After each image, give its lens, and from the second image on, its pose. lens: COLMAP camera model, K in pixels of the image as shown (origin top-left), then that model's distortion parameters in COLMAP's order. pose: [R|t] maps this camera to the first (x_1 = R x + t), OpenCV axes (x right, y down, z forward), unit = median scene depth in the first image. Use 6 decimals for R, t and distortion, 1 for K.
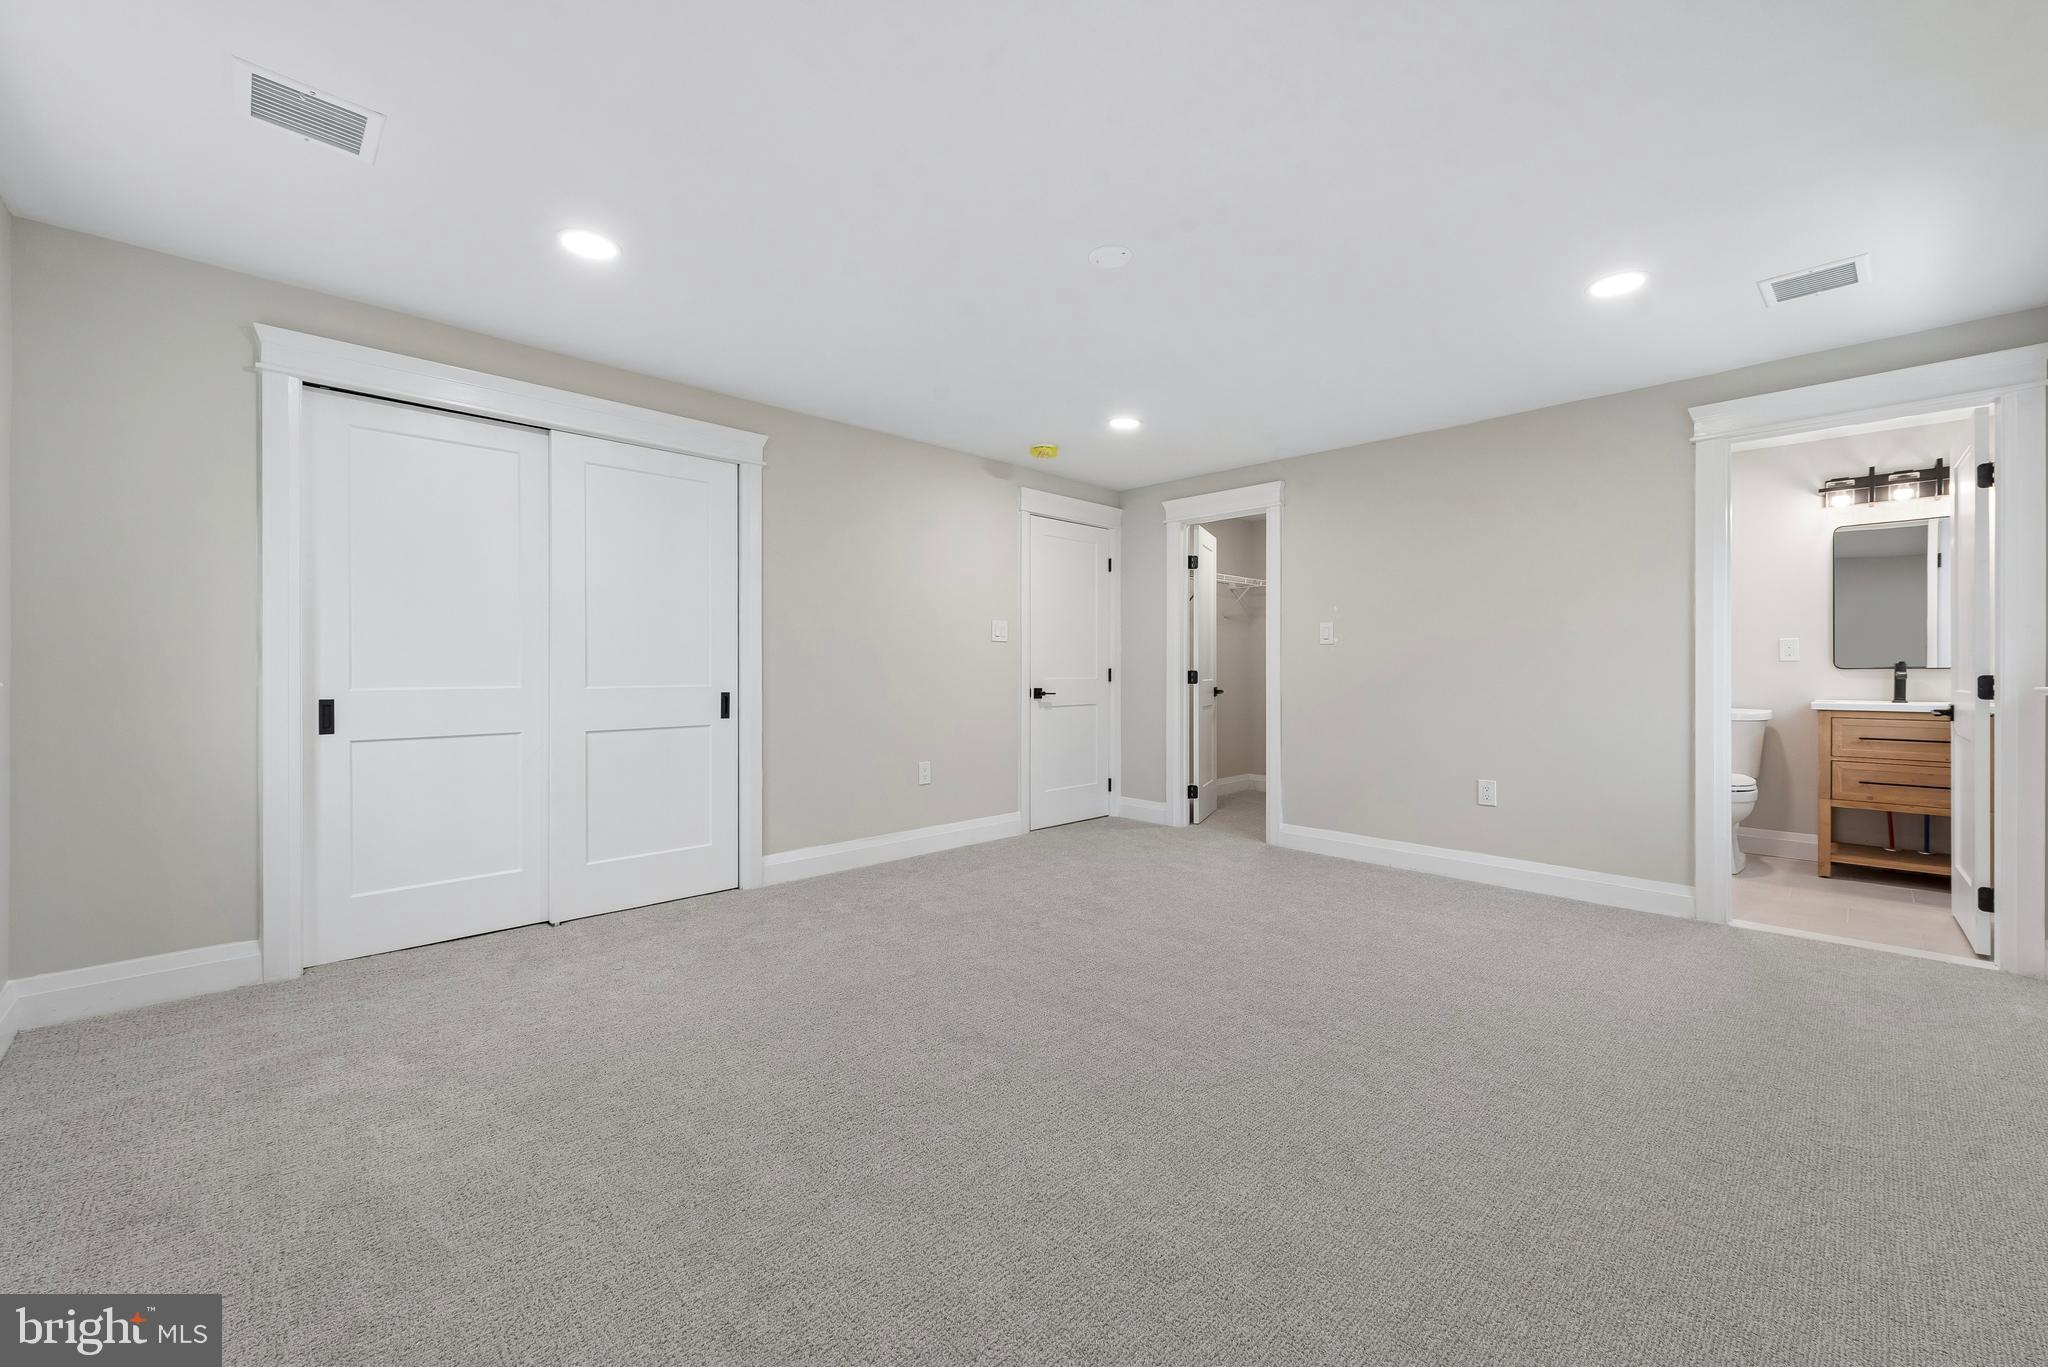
lens RADIAL K [[814.3, 0, 1024.0], [0, 814.3, 683.5], [0, 0, 1]] dist [-0.000217, -0.000030]
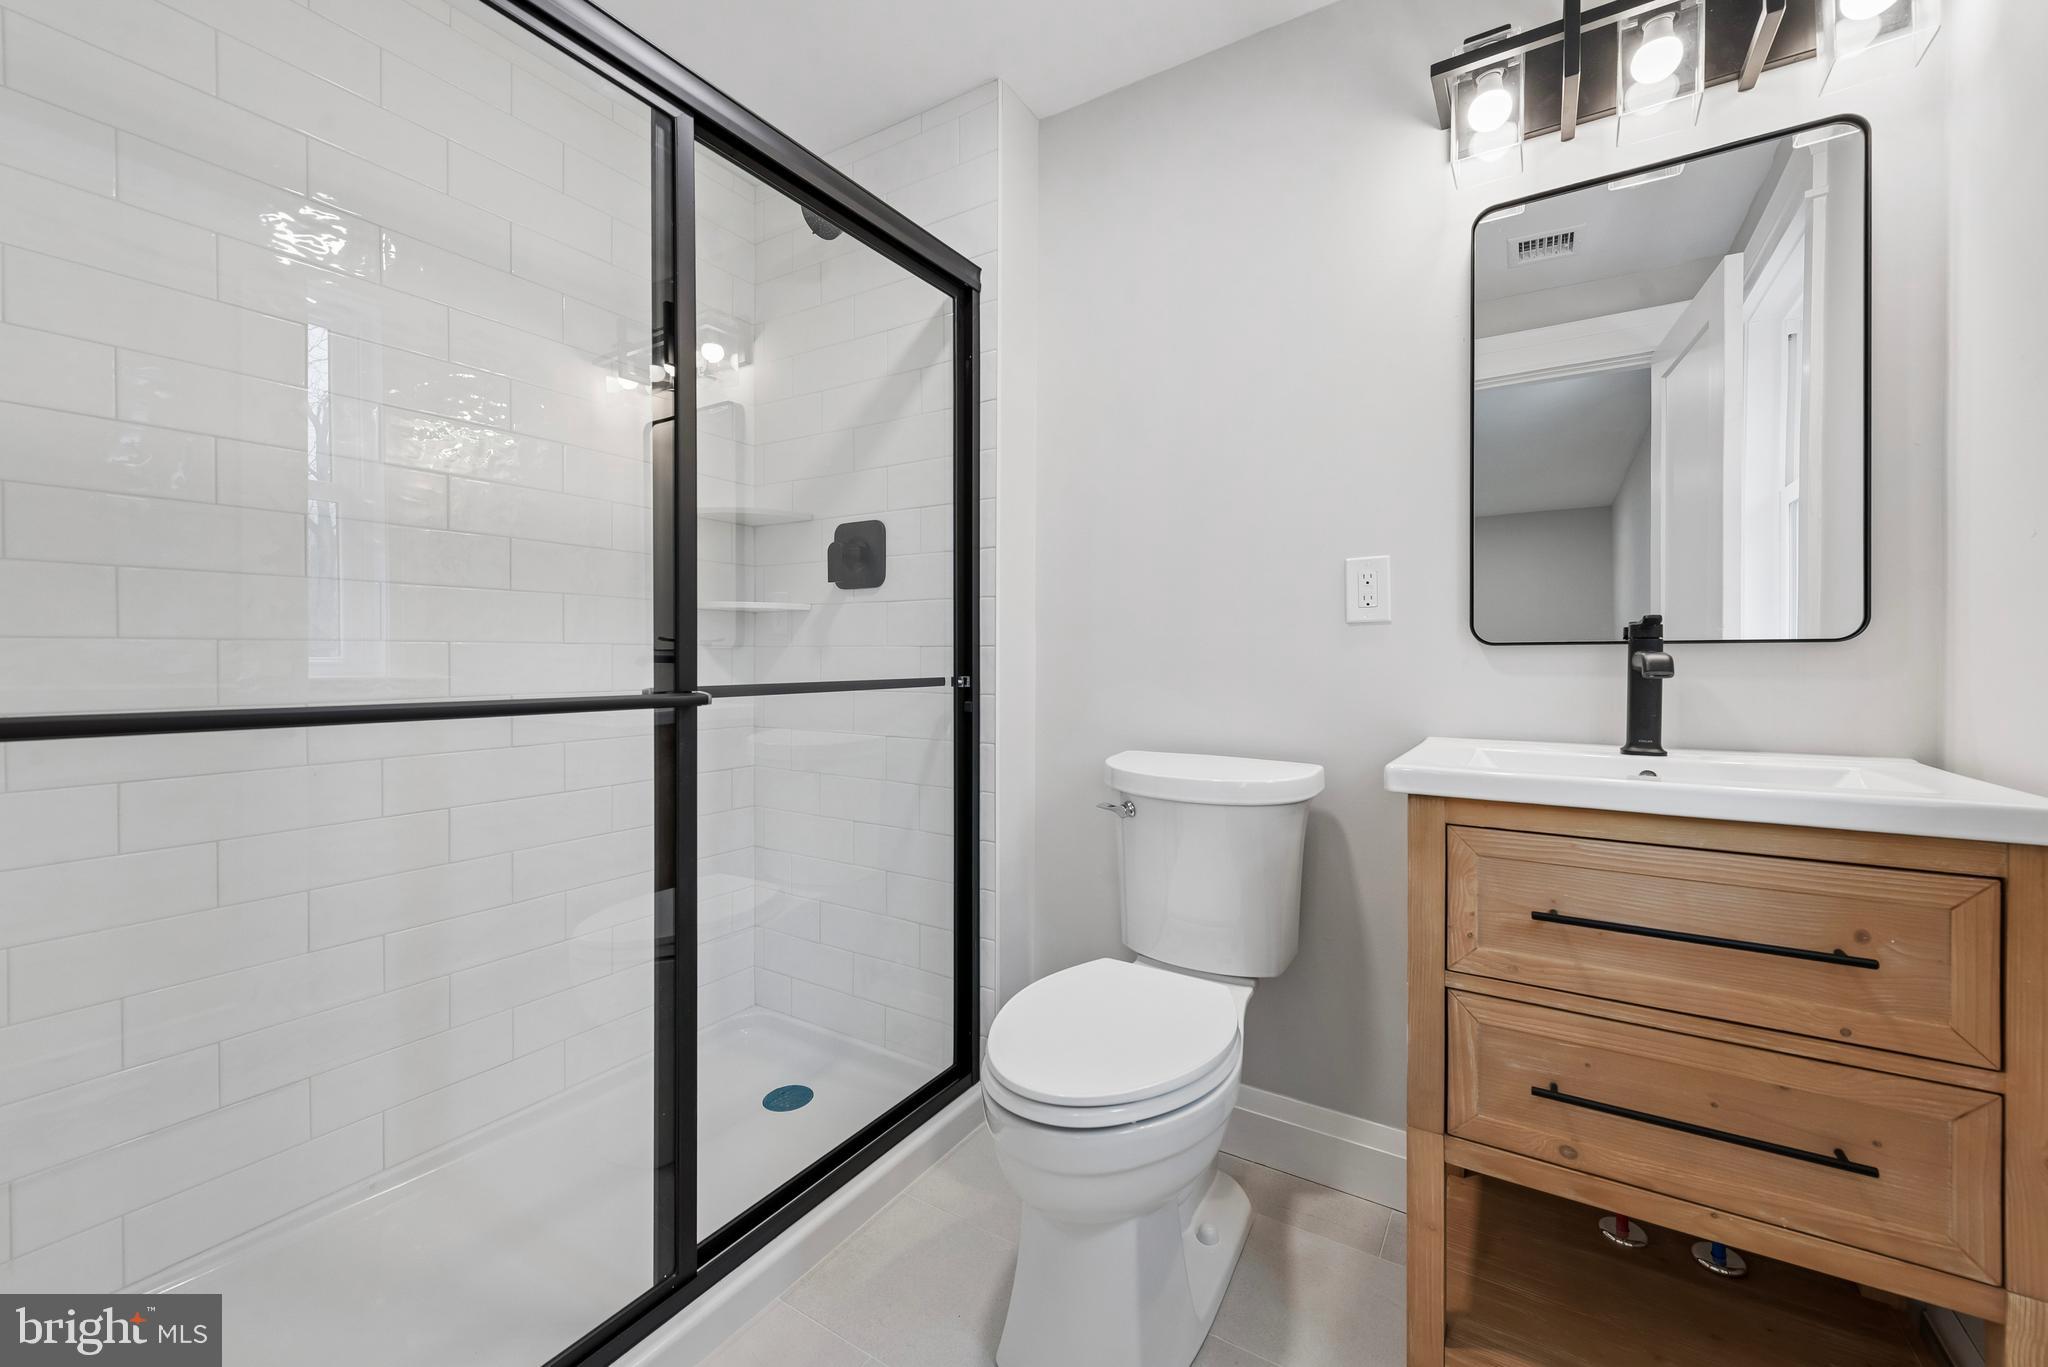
lens RADIAL K [[814.3, 0, 1024.0], [0, 814.3, 683.5], [0, 0, 1]] dist [-0.000217, -0.000030]
pose [[0.972341, -0.012501, 0.233229, 0.790630], [0.007925, 0.999757, 0.020548, -0.011106], [-0.233430, -0.018131, 0.972205, 0.769957]]
